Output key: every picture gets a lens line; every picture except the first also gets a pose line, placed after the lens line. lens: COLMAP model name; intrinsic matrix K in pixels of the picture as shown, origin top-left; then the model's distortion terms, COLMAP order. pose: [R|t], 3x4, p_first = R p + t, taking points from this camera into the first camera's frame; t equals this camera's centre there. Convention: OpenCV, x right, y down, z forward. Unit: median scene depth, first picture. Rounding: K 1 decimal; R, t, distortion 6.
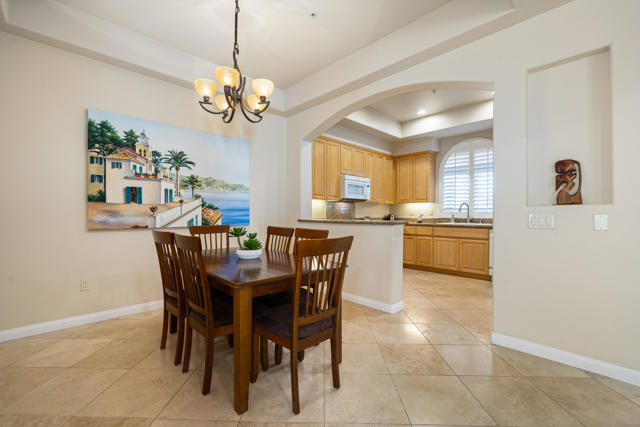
lens RADIAL K [[279.0, 0, 317.9], [0, 279.0, 214.3], [0, 0, 1]] dist [-0.000605, -0.000018]
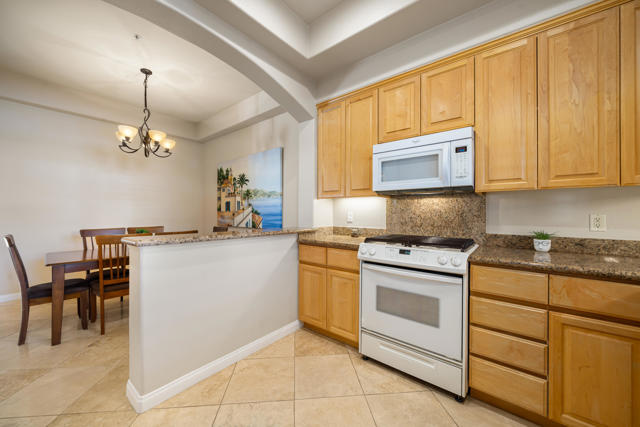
lens RADIAL K [[238.8, 0, 317.0], [0, 238.8, 212.7], [0, 0, 1]] dist [0.001664, 0.000138]
pose [[0.116588, -0.003383, -0.993175, 0.741185], [-0.001453, 0.999993, -0.003577, -0.023554], [0.993179, 0.001860, 0.116582, 1.203855]]
